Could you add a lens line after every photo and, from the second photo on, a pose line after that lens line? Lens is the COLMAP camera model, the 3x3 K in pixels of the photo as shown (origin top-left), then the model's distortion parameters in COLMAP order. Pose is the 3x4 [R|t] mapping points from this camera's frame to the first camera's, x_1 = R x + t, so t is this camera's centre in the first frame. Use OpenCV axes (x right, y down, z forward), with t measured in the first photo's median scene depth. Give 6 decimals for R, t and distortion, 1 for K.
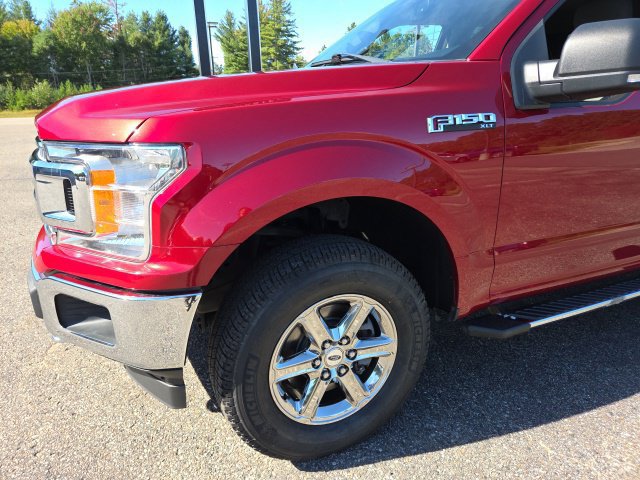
lens RADIAL K [[425.9, 0, 314.2], [0, 425.9, 234.3], [0, 0, 1]] dist [0.067809, -0.052833]
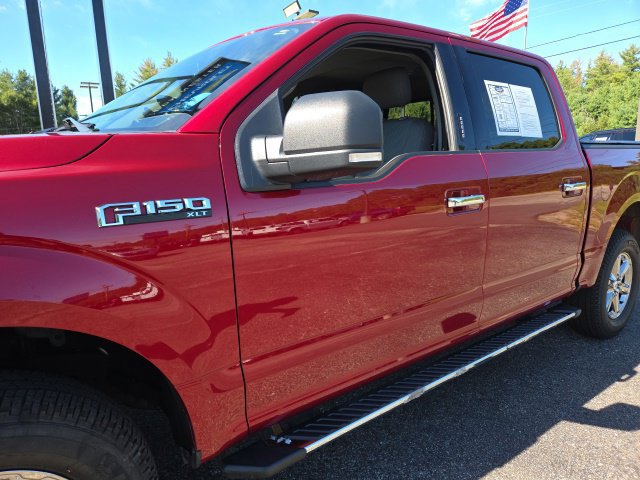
lens RADIAL K [[425.9, 0, 318.9], [0, 425.9, 237.5], [0, 0, 1]] dist [0.067809, -0.052833]
pose [[0.973279, -0.042896, 0.225583, 0.380174], [0.070871, 0.990551, -0.117416, -0.089084], [-0.218415, 0.130266, 0.967122, 0.181446]]
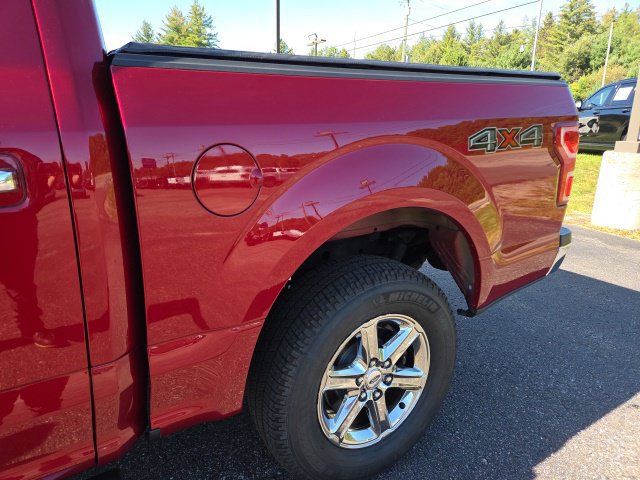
lens RADIAL K [[425.9, 0, 313.8], [0, 425.9, 238.6], [0, 0, 1]] dist [0.067809, -0.052833]
pose [[0.990587, -0.030731, 0.133390, 1.846068], [0.033936, 0.999186, -0.021816, -0.291628], [-0.132611, 0.026138, 0.990823, 0.896563]]
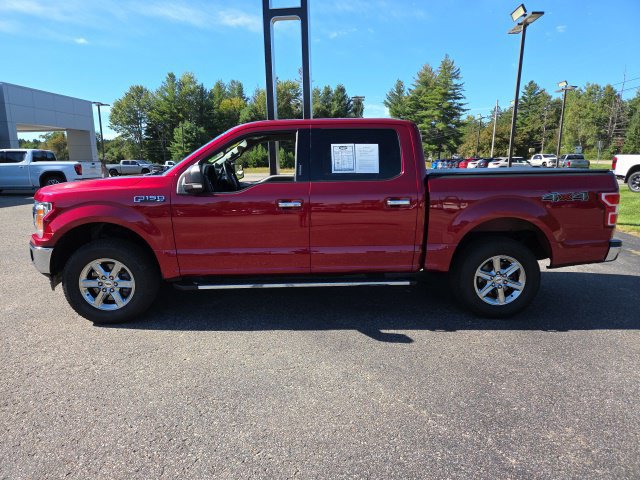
lens RADIAL K [[425.9, 0, 318.1], [0, 425.9, 235.2], [0, 0, 1]] dist [0.067809, -0.052833]
pose [[0.929654, 0.068909, -0.361932, 1.993211], [-0.113543, 0.988126, -0.103515, 0.109381], [0.350501, 0.137328, 0.926439, -0.955407]]
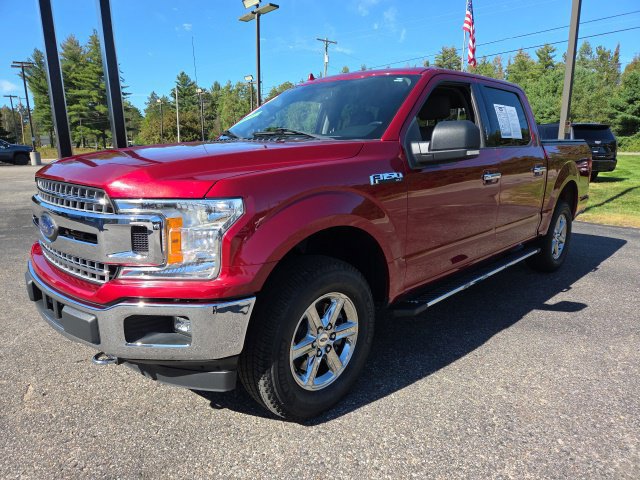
lens RADIAL K [[425.9, 0, 316.6], [0, 425.9, 238.9], [0, 0, 1]] dist [0.067809, -0.052833]
pose [[0.931393, -0.068428, 0.357526, -0.422624], [0.101281, 0.992104, -0.073966, 0.051853], [-0.349641, 0.105102, 0.930970, -0.330104]]
